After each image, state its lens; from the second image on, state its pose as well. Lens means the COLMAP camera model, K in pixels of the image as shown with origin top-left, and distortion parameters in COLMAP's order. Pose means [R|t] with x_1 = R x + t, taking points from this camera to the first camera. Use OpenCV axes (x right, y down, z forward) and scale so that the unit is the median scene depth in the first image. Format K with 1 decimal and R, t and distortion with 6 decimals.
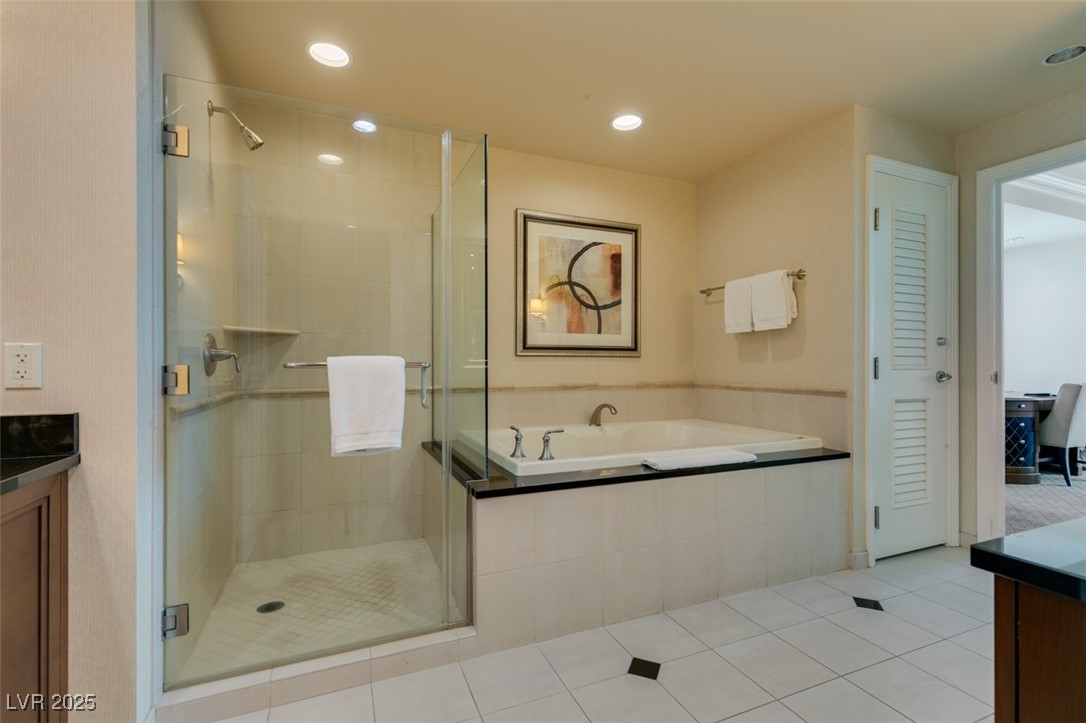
lens RADIAL K [[487.5, 0, 543.4], [0, 487.5, 363.9], [0, 0, 1]] dist [0.005643, -0.003710]
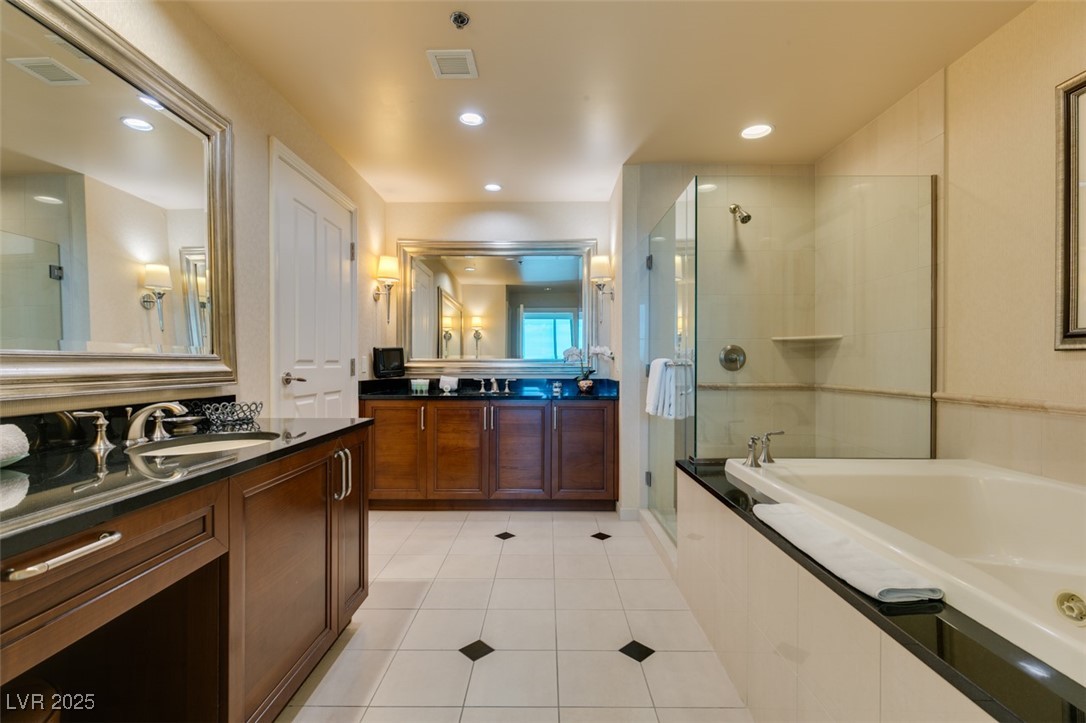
lens RADIAL K [[487.5, 0, 543.4], [0, 487.5, 363.9], [0, 0, 1]] dist [0.005643, -0.003710]
pose [[-0.396996, 0.002386, -0.917817, 0.757478], [-0.000886, 0.999995, 0.002982, -0.002291], [0.917820, 0.001997, -0.396992, 0.741520]]
